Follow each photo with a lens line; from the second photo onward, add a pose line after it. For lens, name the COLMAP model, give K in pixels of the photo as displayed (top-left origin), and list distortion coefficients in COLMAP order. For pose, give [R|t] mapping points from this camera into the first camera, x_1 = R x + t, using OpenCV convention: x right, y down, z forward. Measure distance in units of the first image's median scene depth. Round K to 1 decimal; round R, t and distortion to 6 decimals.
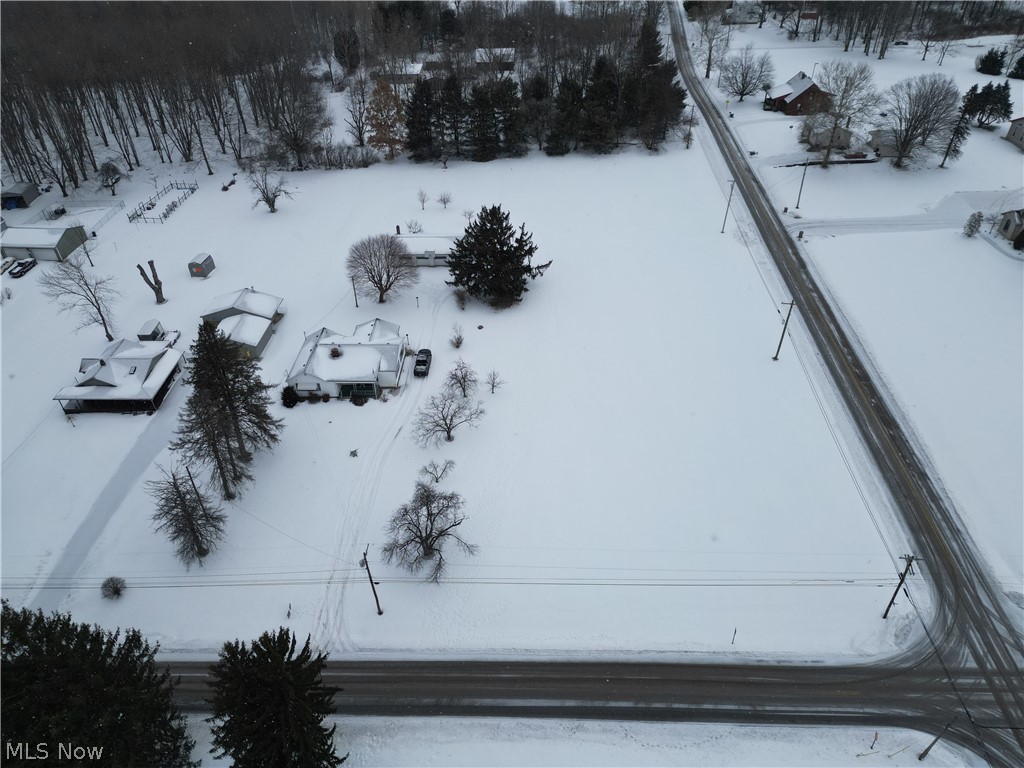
lens RADIAL K [[713.1, 0, 509.7], [0, 713.1, 386.0], [0, 0, 1]] dist [0.068467, -0.051938]
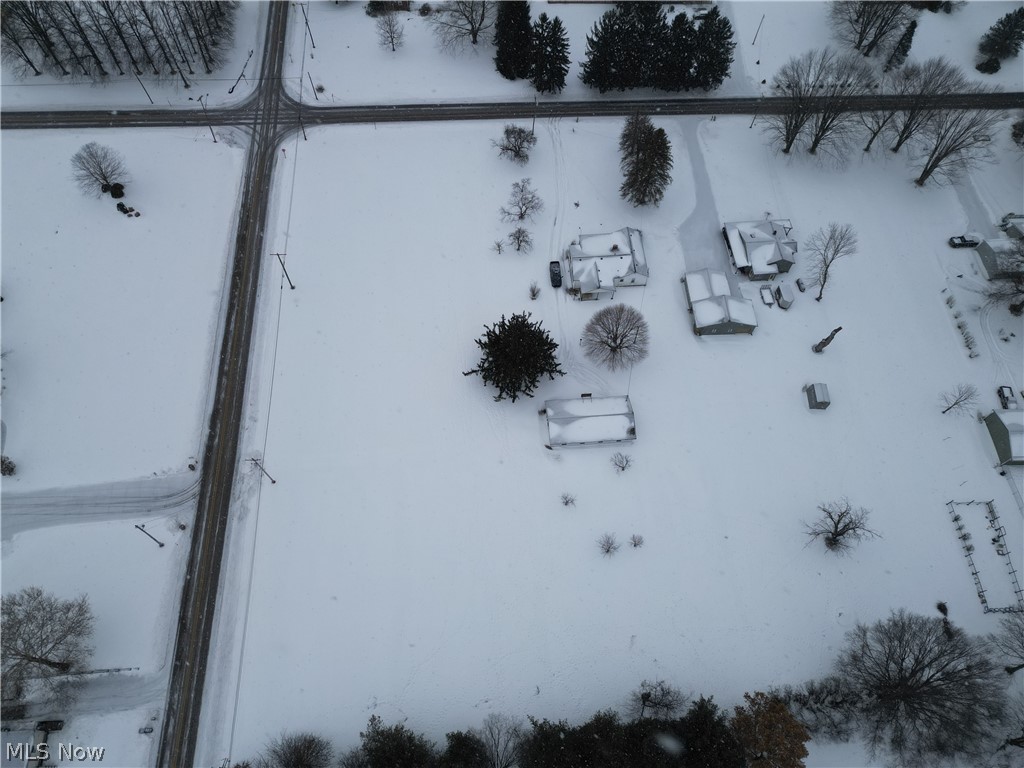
lens RADIAL K [[713.1, 0, 509.7], [0, 713.1, 386.0], [0, 0, 1]] dist [0.068467, -0.051938]
pose [[-0.994026, 0.098559, -0.046883, 0.049272], [-0.062345, -0.160187, 0.985116, -1.431399], [0.089582, 0.982154, 0.165375, 1.010656]]
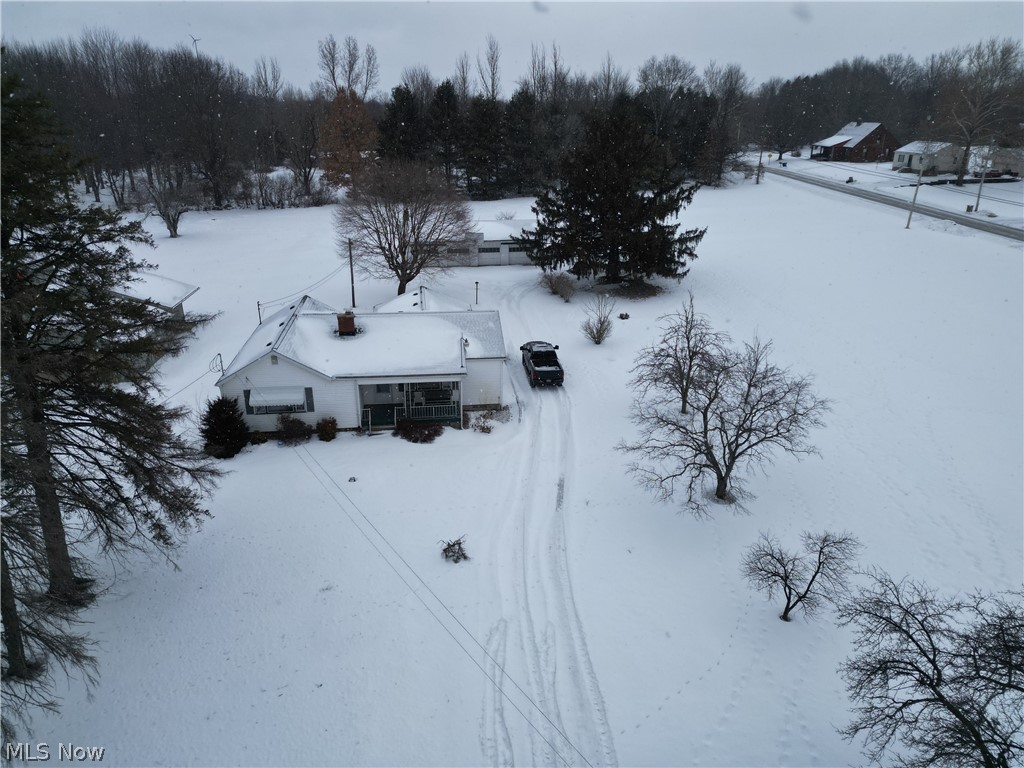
lens RADIAL K [[713.1, 0, 509.7], [0, 713.1, 386.0], [0, 0, 1]] dist [0.068467, -0.051938]
pose [[0.987986, -0.030739, 0.151457, -0.214563], [0.071645, 0.959448, -0.272629, 0.100432], [-0.136935, 0.280205, 0.950123, 0.617358]]
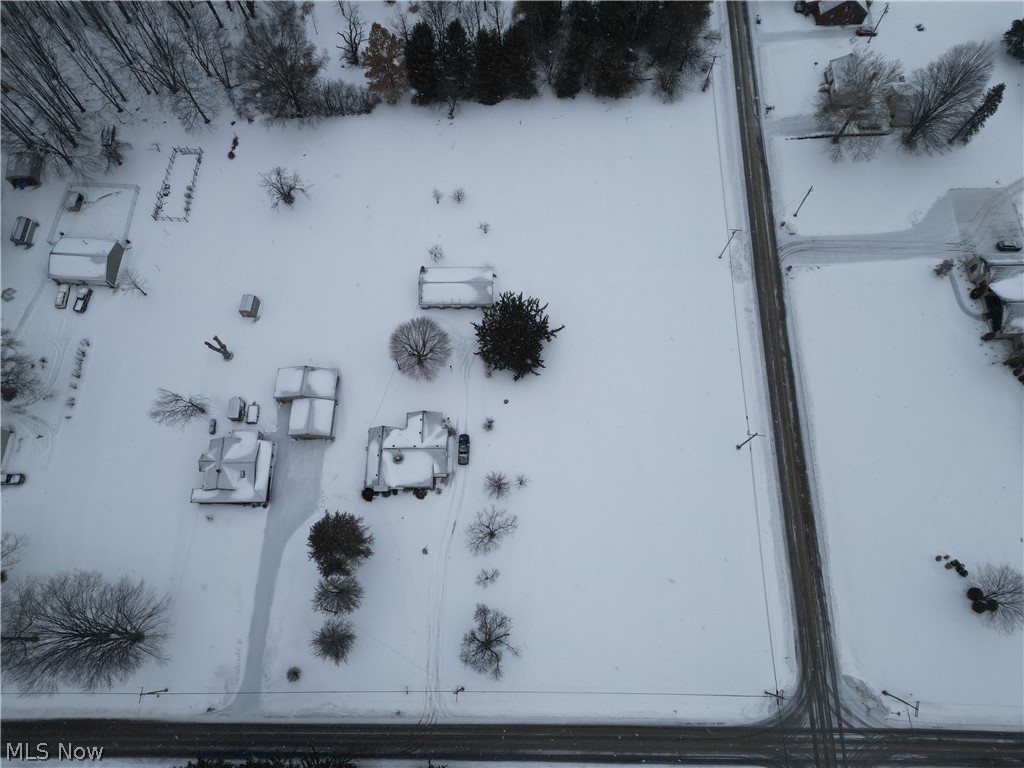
lens RADIAL K [[716.0, 0, 507.8], [0, 716.0, 382.9], [0, 0, 1]] dist [0.082750, -0.072711]
pose [[0.999576, -0.024433, 0.015867, -0.062973], [0.012490, 0.851458, 0.524273, -0.832958], [-0.026320, -0.523853, 0.851402, -0.031288]]
